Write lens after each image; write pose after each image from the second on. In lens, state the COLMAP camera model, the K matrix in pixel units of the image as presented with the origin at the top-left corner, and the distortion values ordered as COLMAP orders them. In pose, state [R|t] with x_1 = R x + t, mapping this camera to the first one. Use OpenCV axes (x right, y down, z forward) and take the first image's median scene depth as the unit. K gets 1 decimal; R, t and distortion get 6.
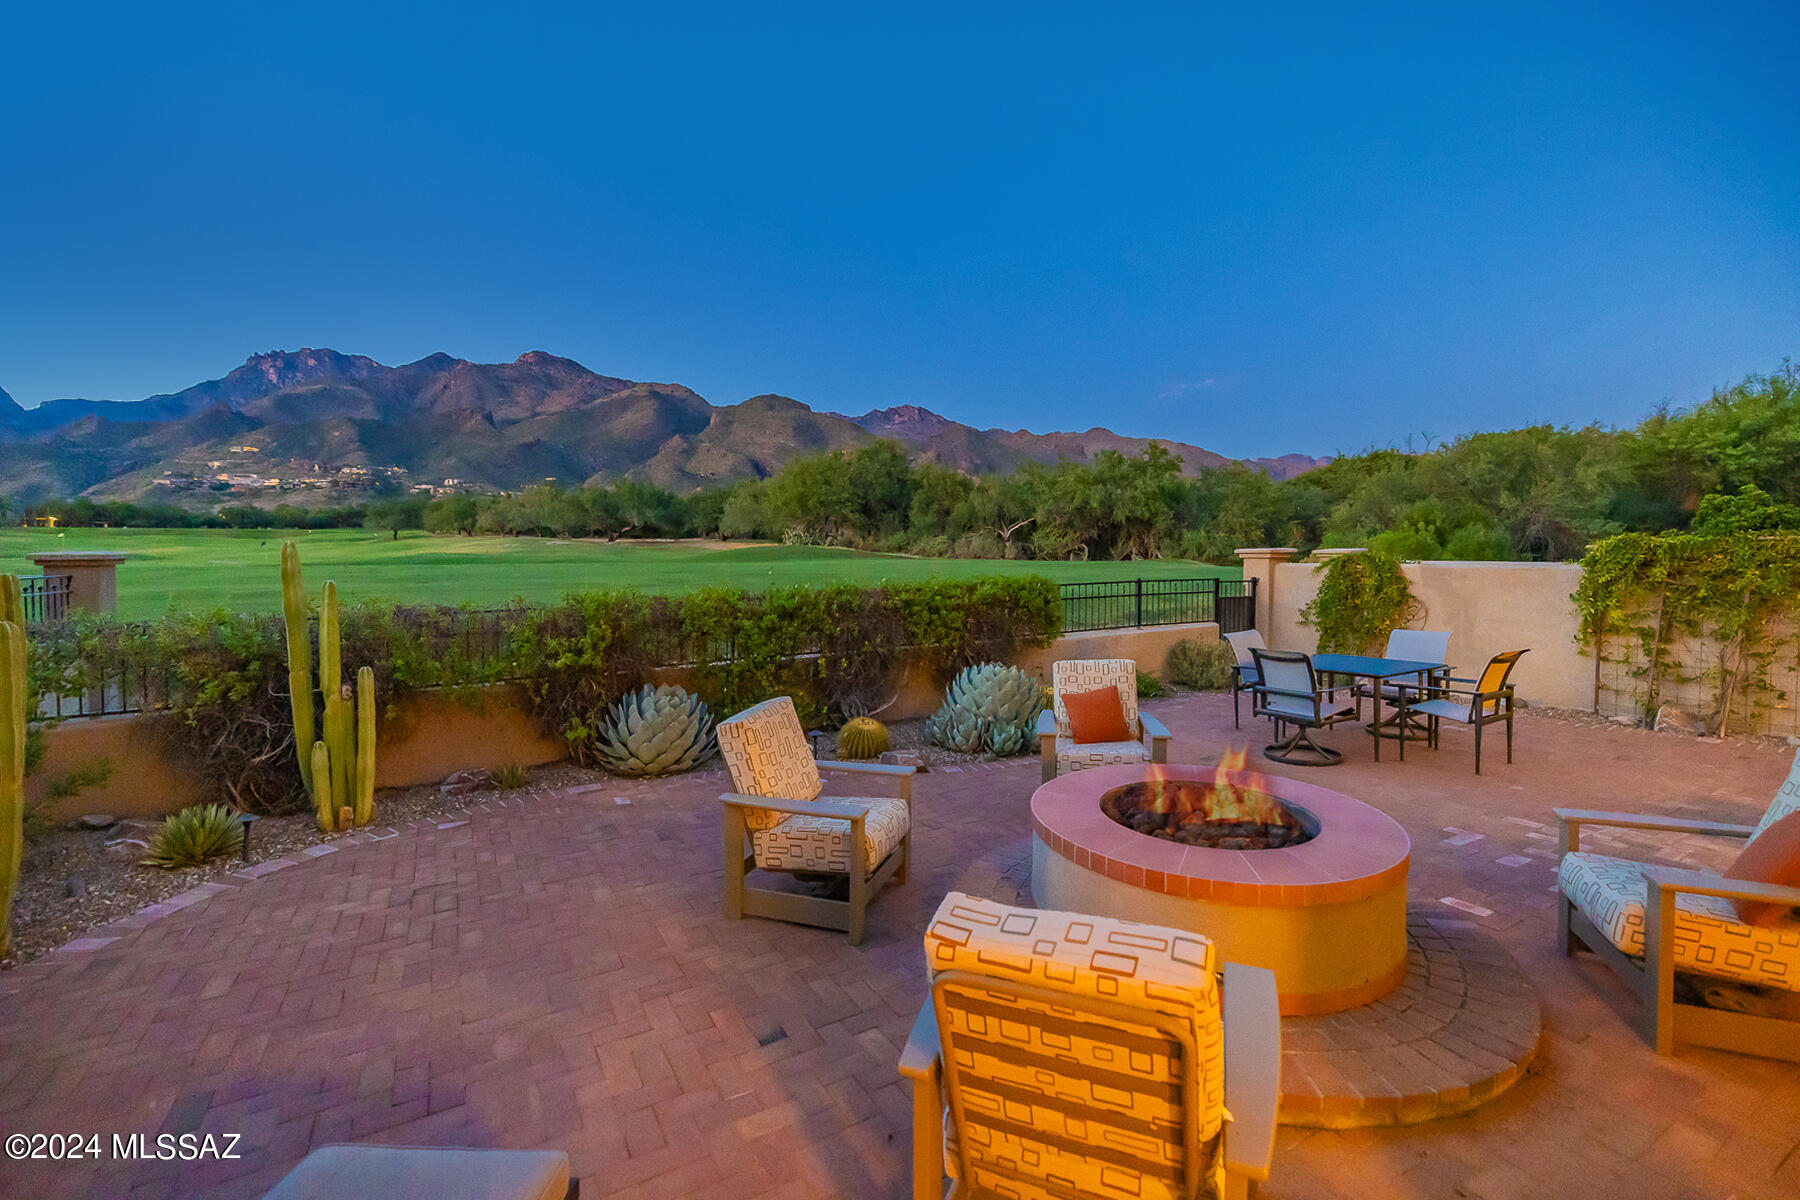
lens RADIAL K [[802.9, 0, 900.2], [0, 802.9, 512.6], [0, 0, 1]] dist [-0.003764, -0.000646]
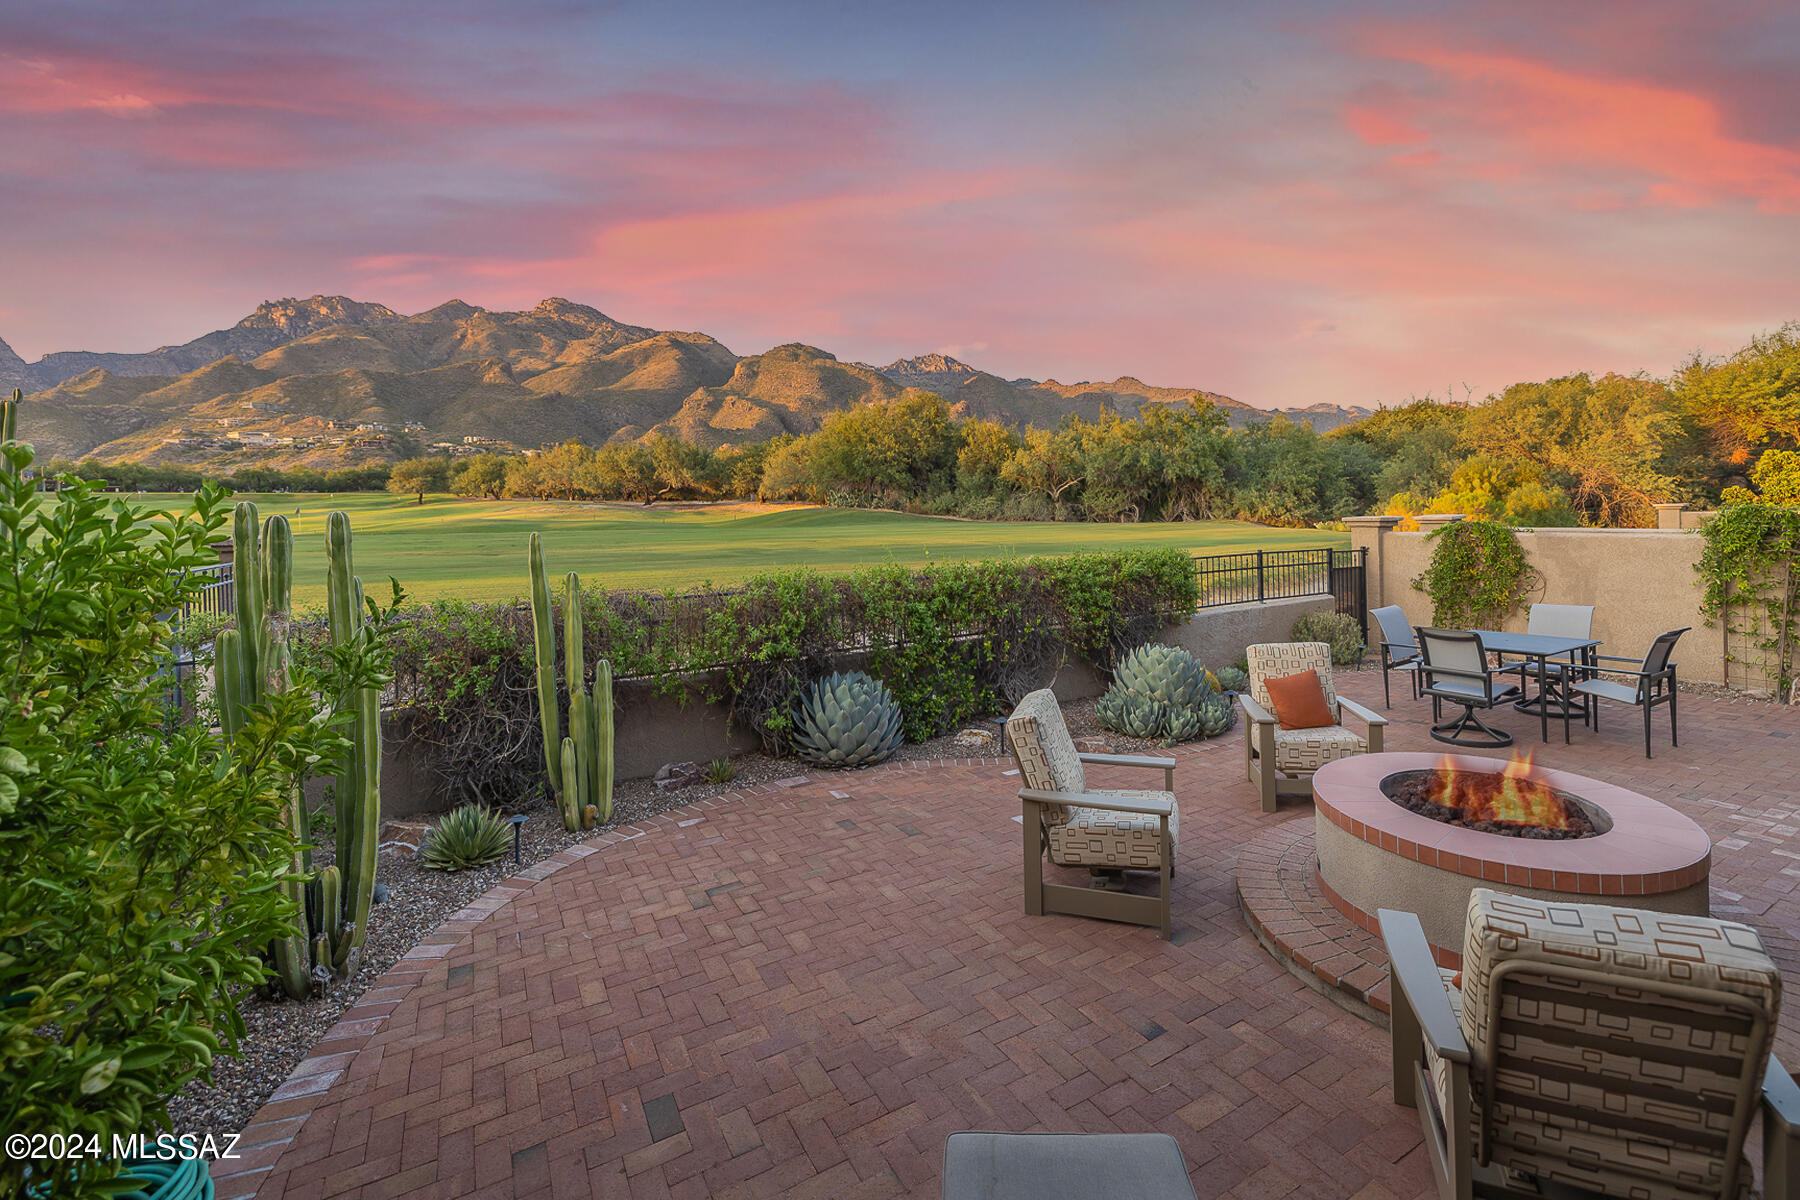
lens RADIAL K [[863.8, 0, 953.4], [0, 863.8, 449.7], [0, 0, 1]] dist [-0.013300, 0.003294]
pose [[0.999575, 0.001434, 0.029116, -0.138627], [-0.000772, 0.999742, -0.022720, -0.019921], [-0.029141, 0.022688, 0.999318, -0.032905]]
